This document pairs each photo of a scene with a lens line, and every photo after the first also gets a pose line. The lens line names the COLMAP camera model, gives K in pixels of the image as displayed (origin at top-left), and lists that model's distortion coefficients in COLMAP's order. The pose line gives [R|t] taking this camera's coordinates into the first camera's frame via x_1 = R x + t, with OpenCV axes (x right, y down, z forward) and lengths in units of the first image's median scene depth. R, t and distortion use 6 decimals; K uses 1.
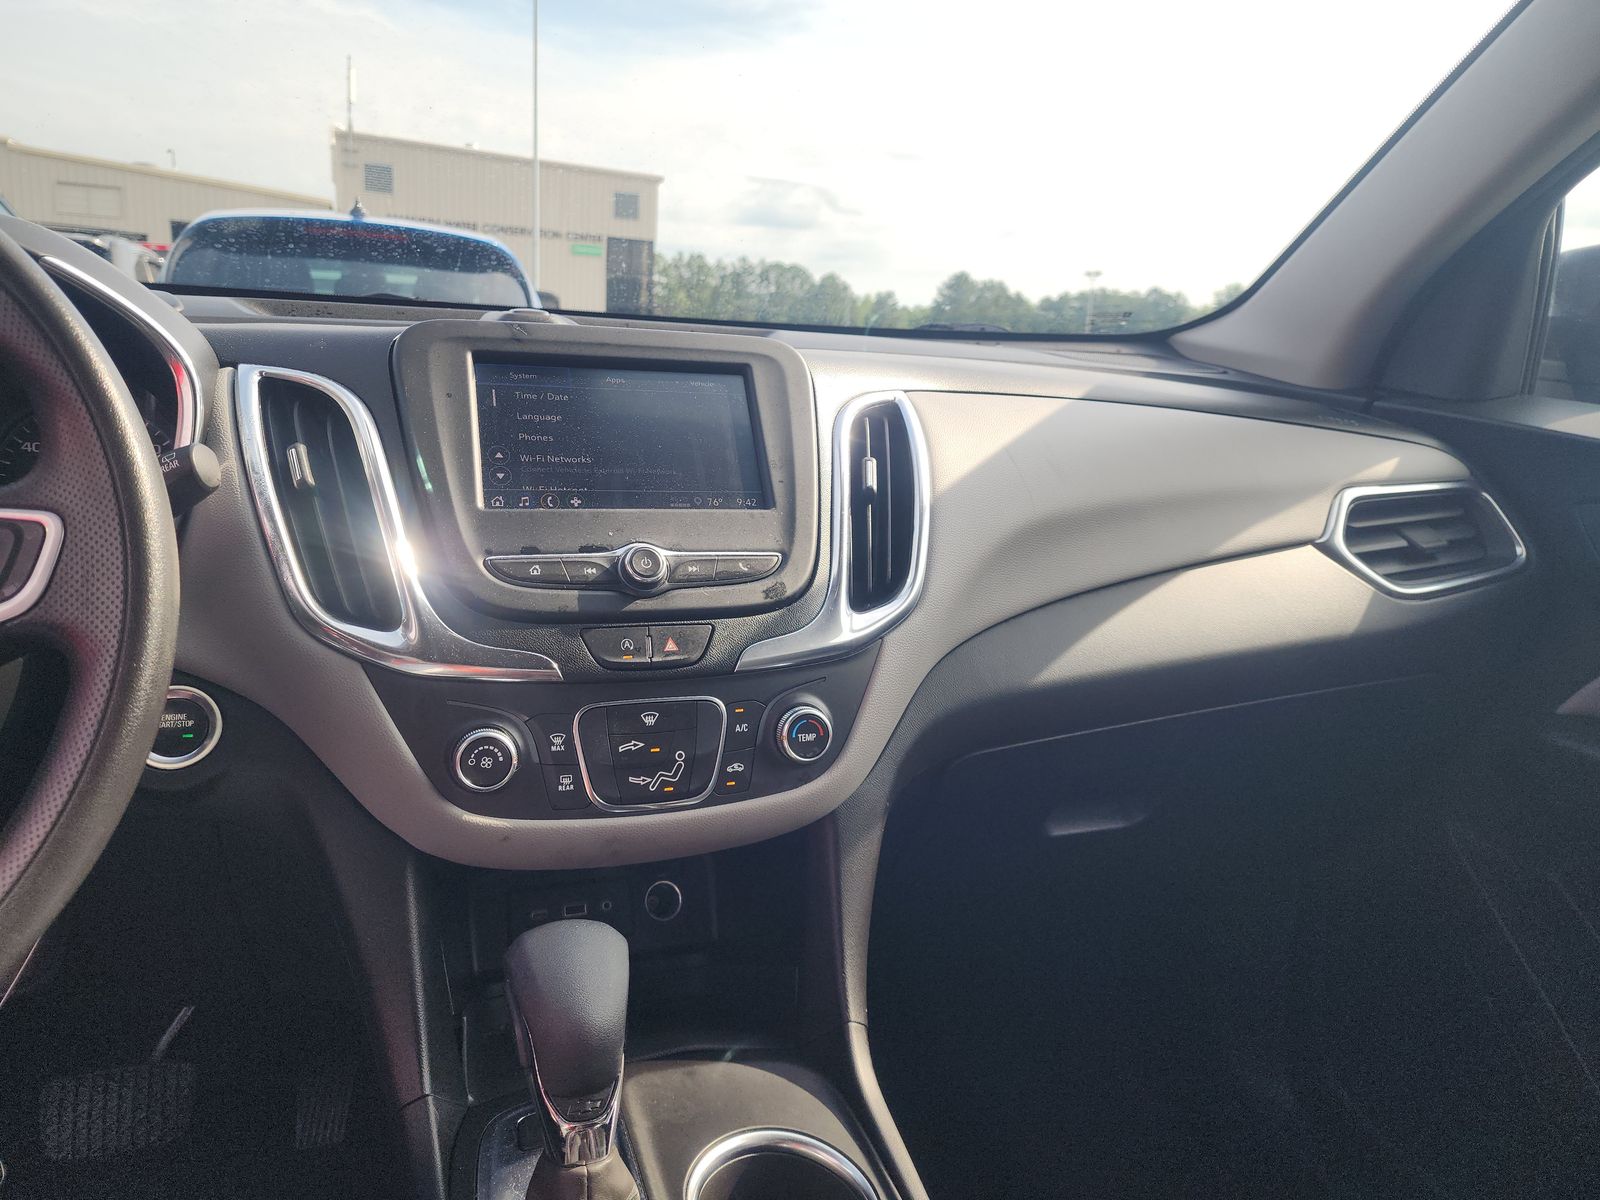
lens RADIAL K [[1048.1, 0, 810.0], [0, 1048.1, 612.3], [0, 0, 1]] dist [-0.011098, -0.013128]
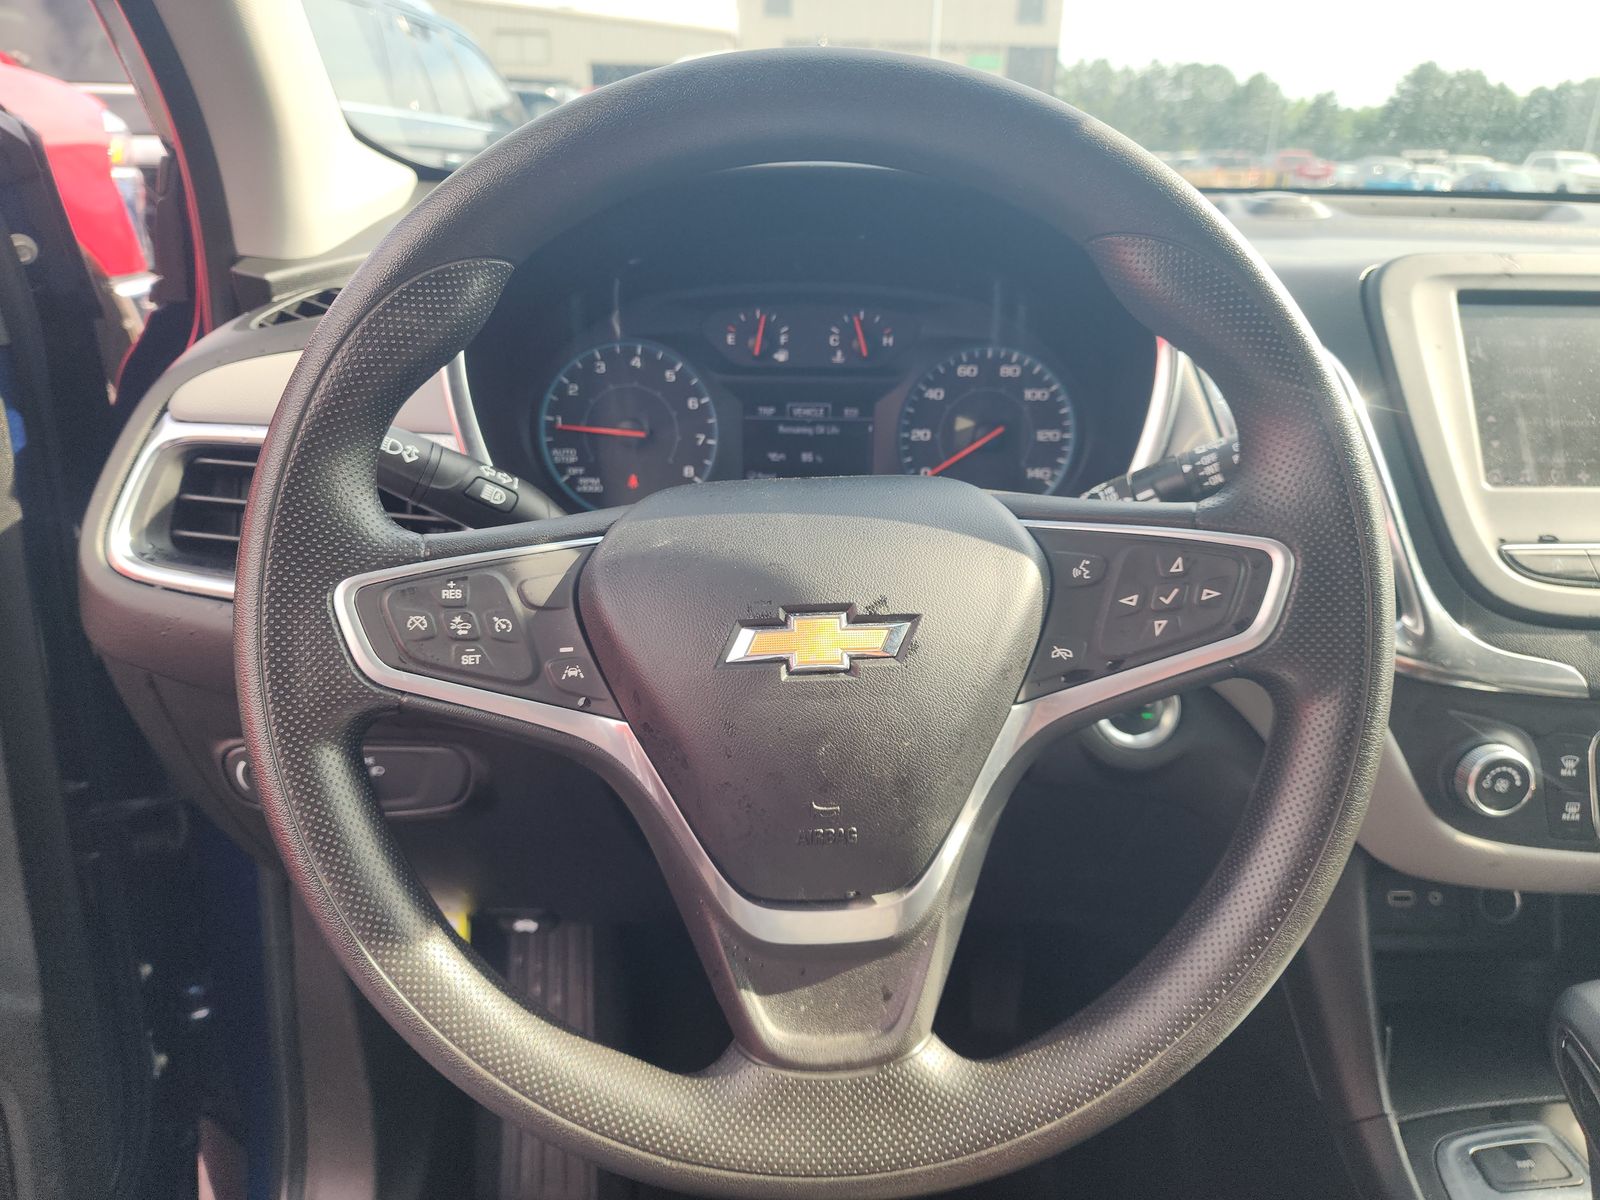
lens RADIAL K [[1048.1, 0, 808.8], [0, 1048.1, 602.2], [0, 0, 1]] dist [-0.011098, -0.013128]
pose [[0.942985, 0.087520, -0.321122, -0.519949], [-0.039357, 0.987361, 0.153525, -0.106744], [0.330499, -0.132134, 0.934511, 0.002905]]
